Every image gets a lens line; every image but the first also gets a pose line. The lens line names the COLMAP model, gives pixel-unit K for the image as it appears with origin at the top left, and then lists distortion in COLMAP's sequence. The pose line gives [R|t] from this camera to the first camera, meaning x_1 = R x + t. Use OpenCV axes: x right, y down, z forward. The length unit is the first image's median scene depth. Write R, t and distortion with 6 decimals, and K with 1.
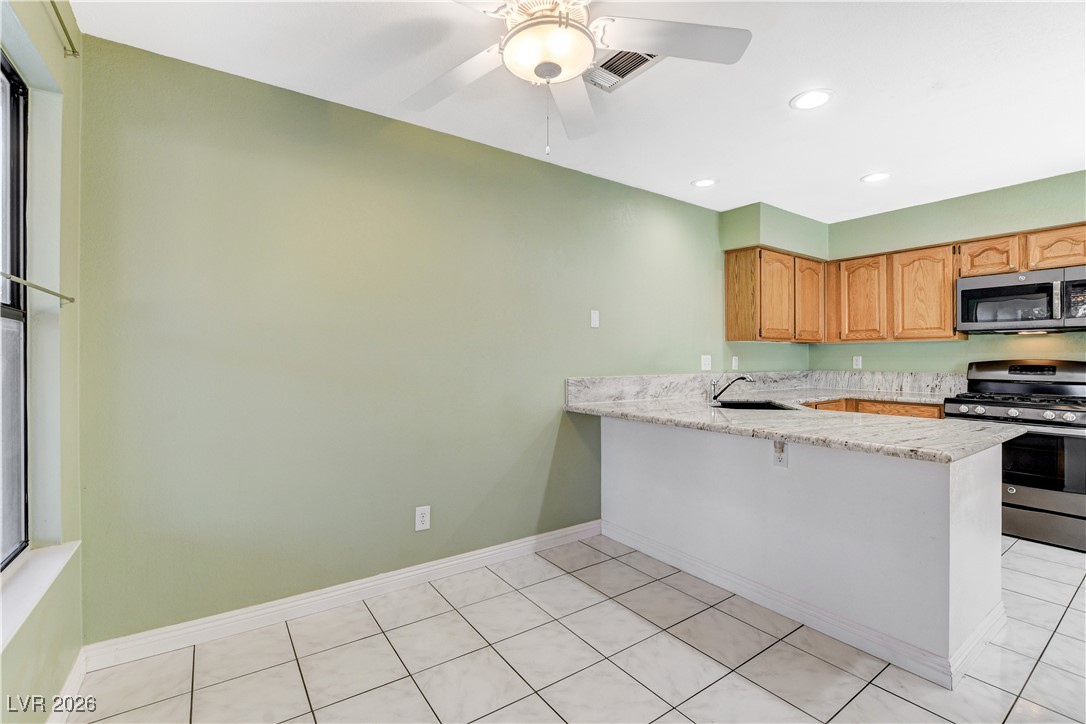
lens RADIAL K [[478.1, 0, 543.3], [0, 478.1, 356.6], [0, 0, 1]] dist [-0.015113, 0.000181]
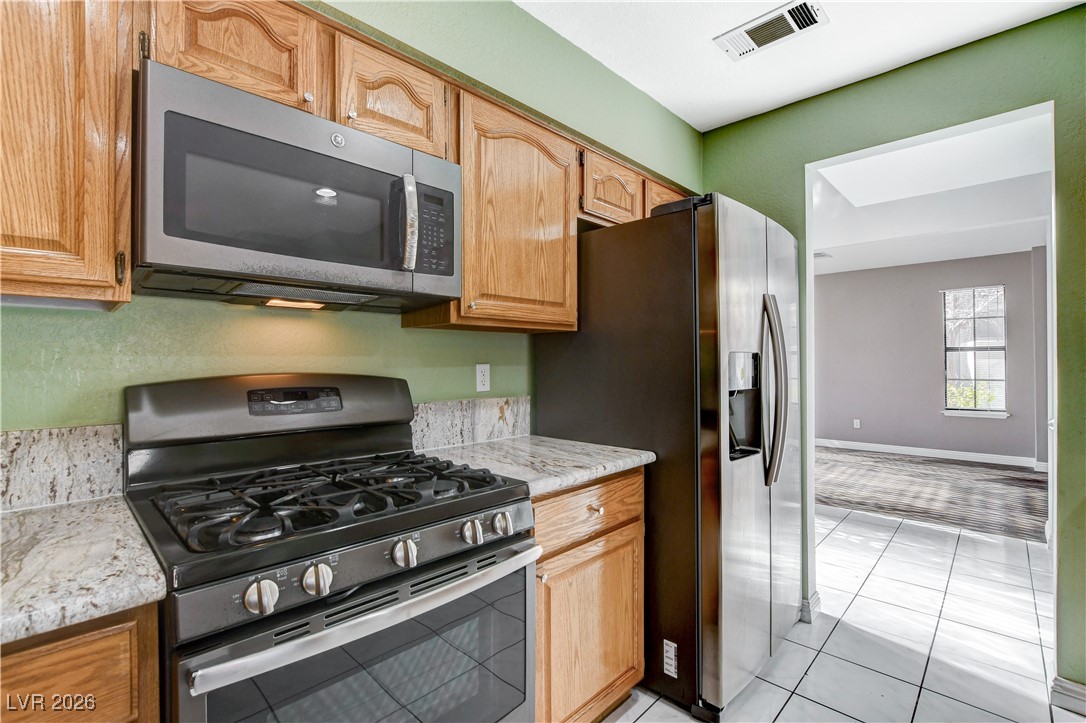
lens RADIAL K [[478.1, 0, 536.1], [0, 478.1, 360.1], [0, 0, 1]] dist [-0.015113, 0.000181]
pose [[-0.186987, 0.005899, 0.982345, 0.595689], [0.010286, 0.999939, -0.004047, -0.000019], [-0.982309, 0.009348, -0.187036, 0.852052]]
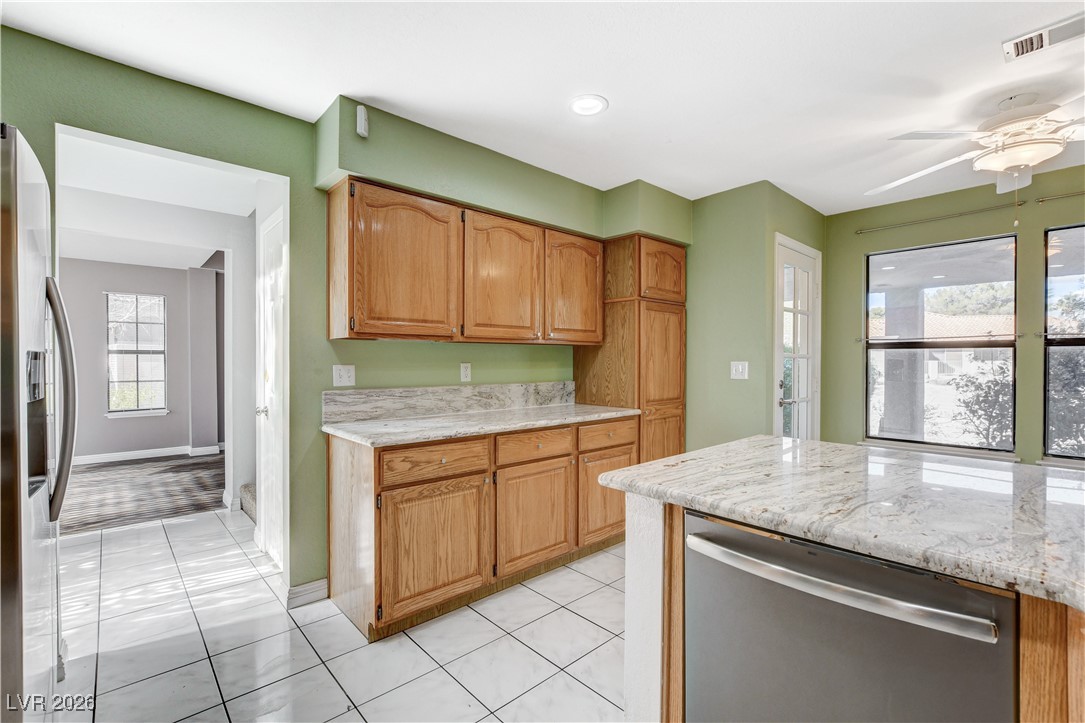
lens RADIAL K [[477.6, 0, 536.4], [0, 477.6, 362.5], [0, 0, 1]] dist [-0.015113, 0.000181]
pose [[-0.992547, 0.002083, -0.121843, 1.207455], [0.001300, 0.999978, 0.006507, -0.008027], [0.121853, 0.006300, -0.992528, 1.498989]]
